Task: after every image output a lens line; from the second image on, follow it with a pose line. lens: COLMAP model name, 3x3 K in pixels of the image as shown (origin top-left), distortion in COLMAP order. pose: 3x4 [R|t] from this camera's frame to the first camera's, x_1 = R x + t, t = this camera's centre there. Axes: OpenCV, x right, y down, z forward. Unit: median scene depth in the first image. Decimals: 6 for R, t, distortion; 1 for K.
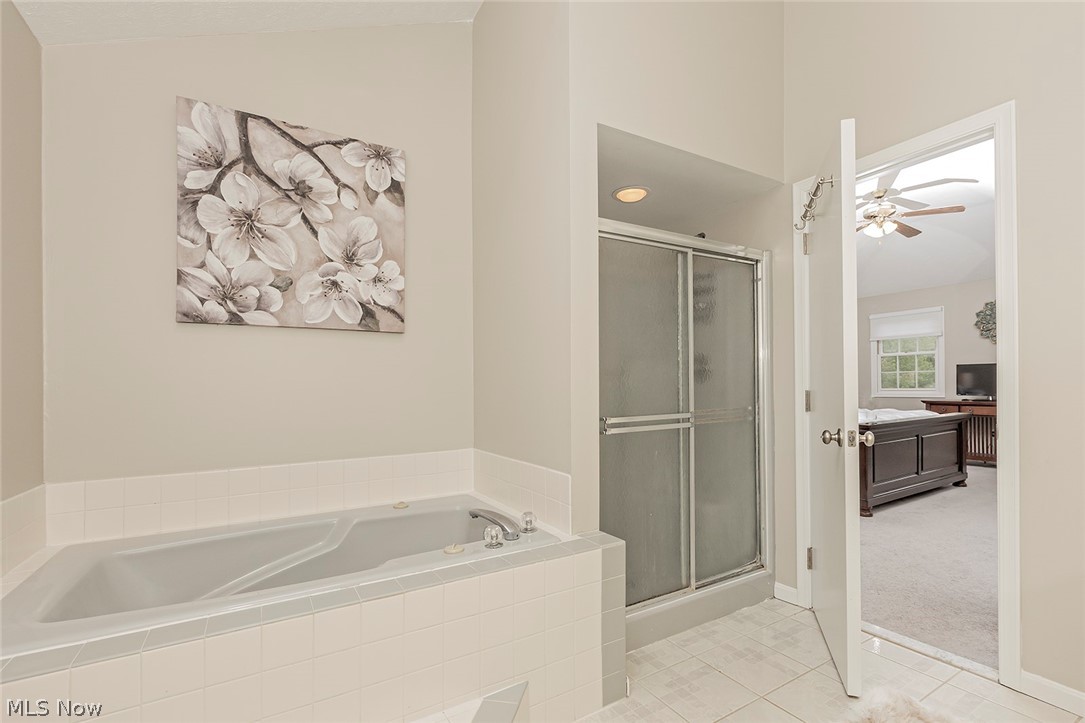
lens RADIAL K [[487.5, 0, 540.5], [0, 487.5, 385.9], [0, 0, 1]] dist [-0.001115, -0.000375]
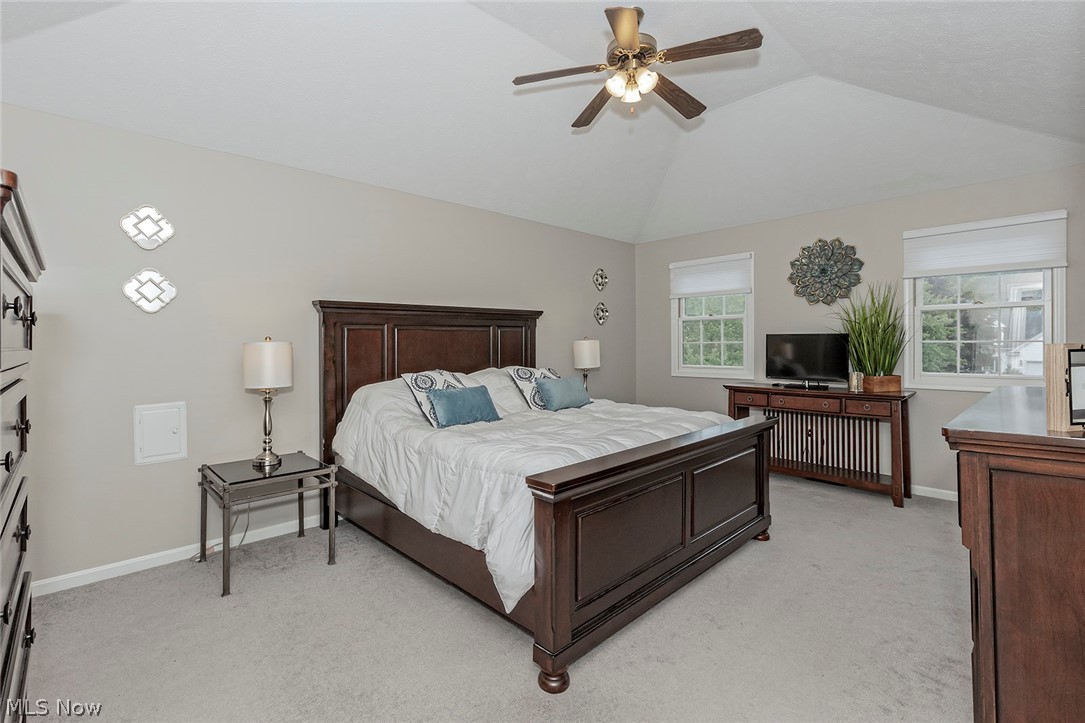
lens RADIAL K [[487.5, 0, 551.0], [0, 487.5, 337.3], [0, 0, 1]] dist [-0.001115, -0.000375]
pose [[0.969535, 0.015650, 0.244453, 0.388322], [-0.011940, 0.999790, -0.016650, -0.024314], [-0.244662, 0.013223, 0.969518, 0.402983]]
